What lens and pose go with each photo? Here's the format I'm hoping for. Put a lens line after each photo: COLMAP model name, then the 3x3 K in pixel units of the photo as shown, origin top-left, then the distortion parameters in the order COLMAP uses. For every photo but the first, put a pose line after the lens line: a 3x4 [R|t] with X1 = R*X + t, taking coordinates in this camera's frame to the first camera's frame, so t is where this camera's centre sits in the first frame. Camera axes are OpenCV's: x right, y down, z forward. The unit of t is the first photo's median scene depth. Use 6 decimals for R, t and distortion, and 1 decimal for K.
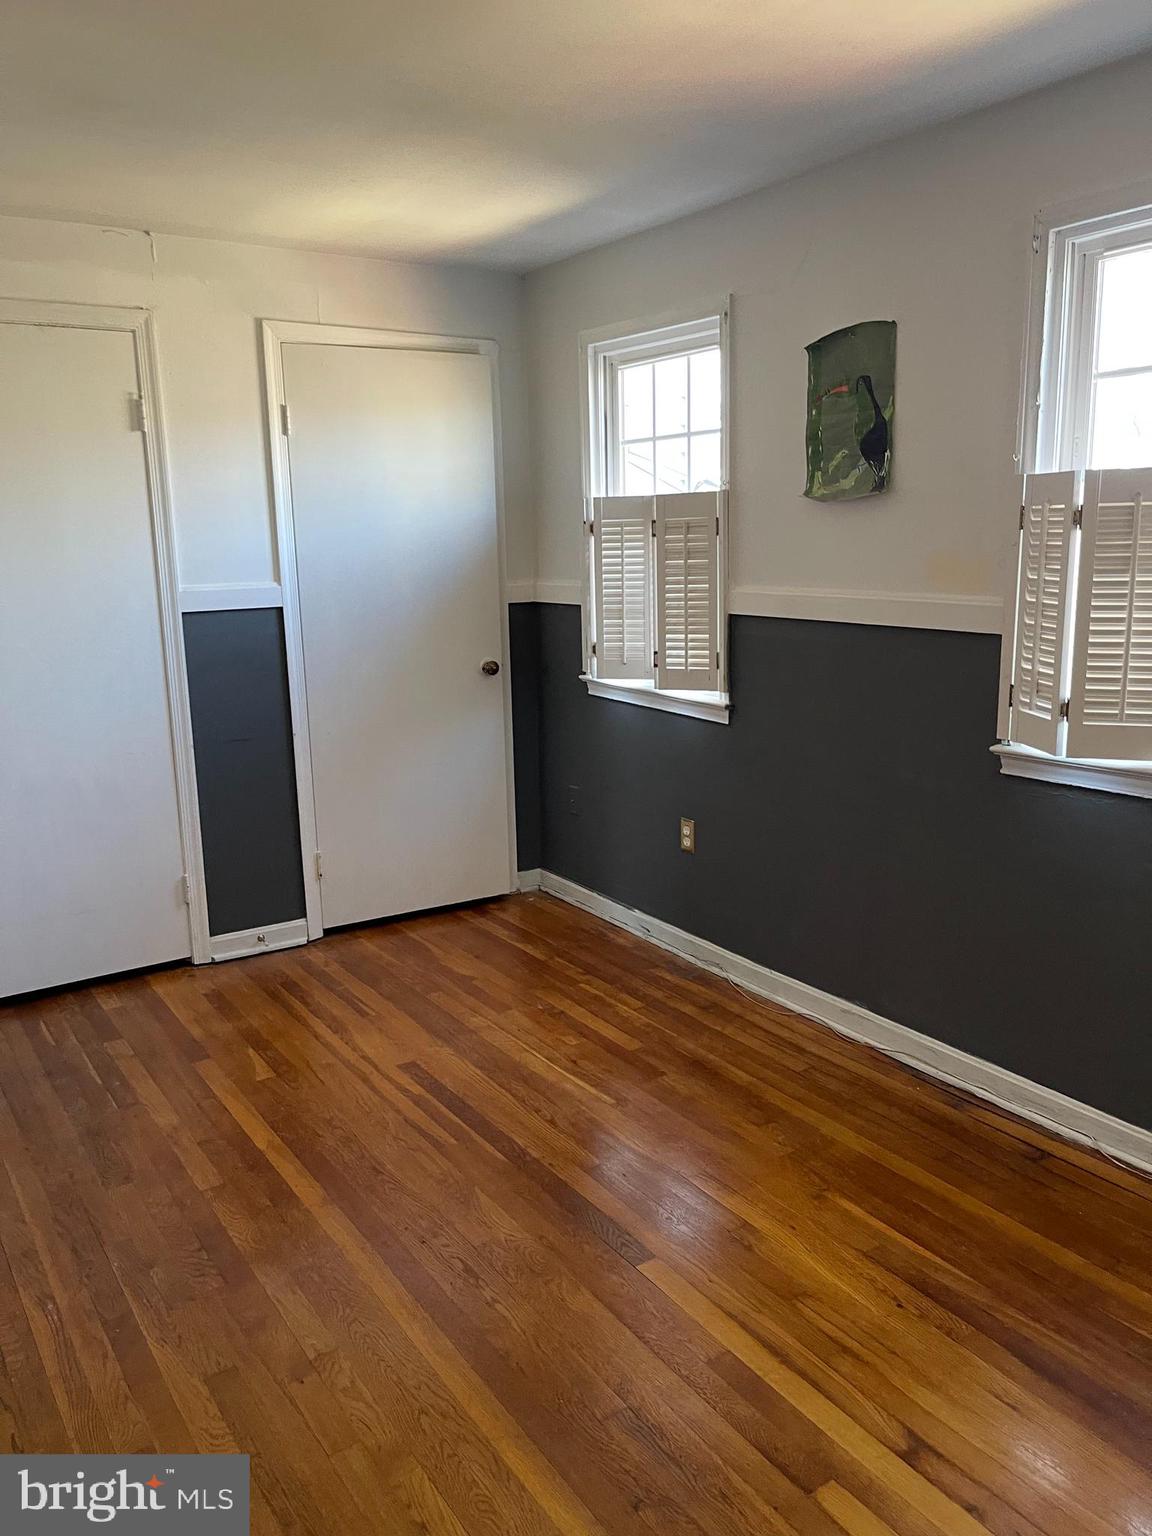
lens RADIAL K [[1163.4, 0, 565.4], [0, 1163.4, 772.3], [0, 0, 1]] dist [0.060980, -0.087901]
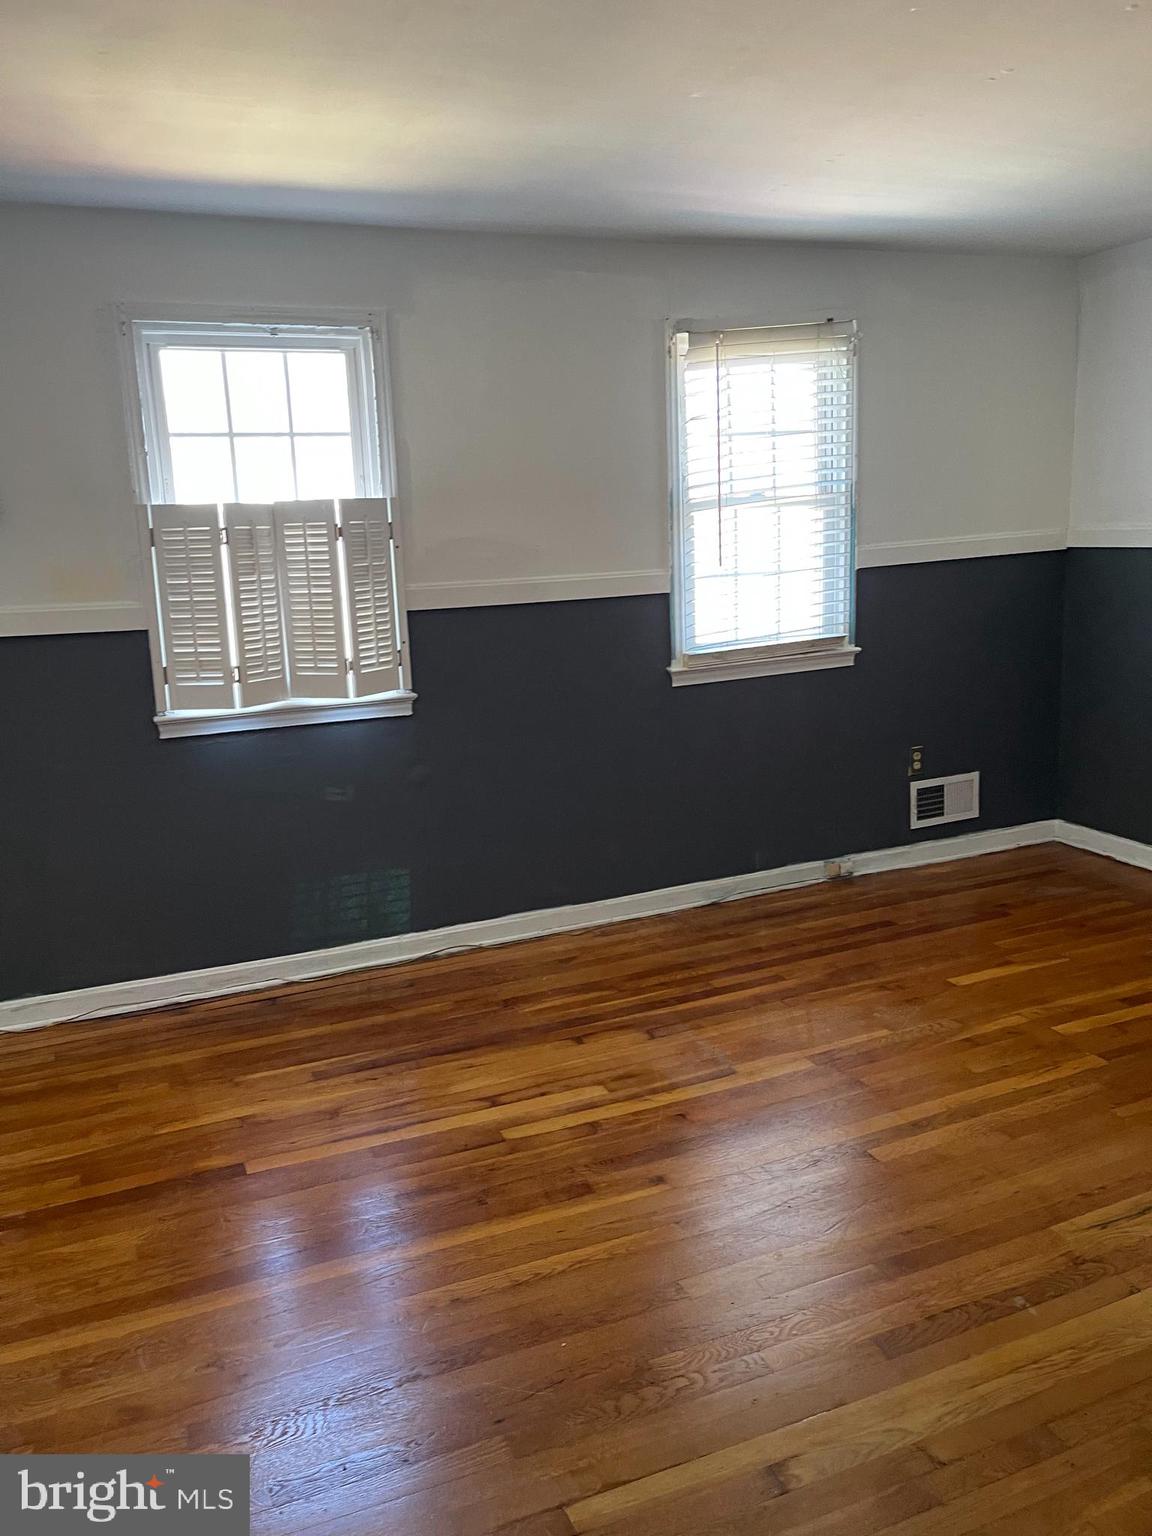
lens RADIAL K [[1163.4, 0, 575.5], [0, 1163.4, 765.7], [0, 0, 1]] dist [0.060980, -0.087901]
pose [[0.173587, -0.175116, 0.969124, -0.806755], [0.227557, 0.964566, 0.133533, -0.039350], [-0.958168, 0.197351, 0.207285, 0.325191]]
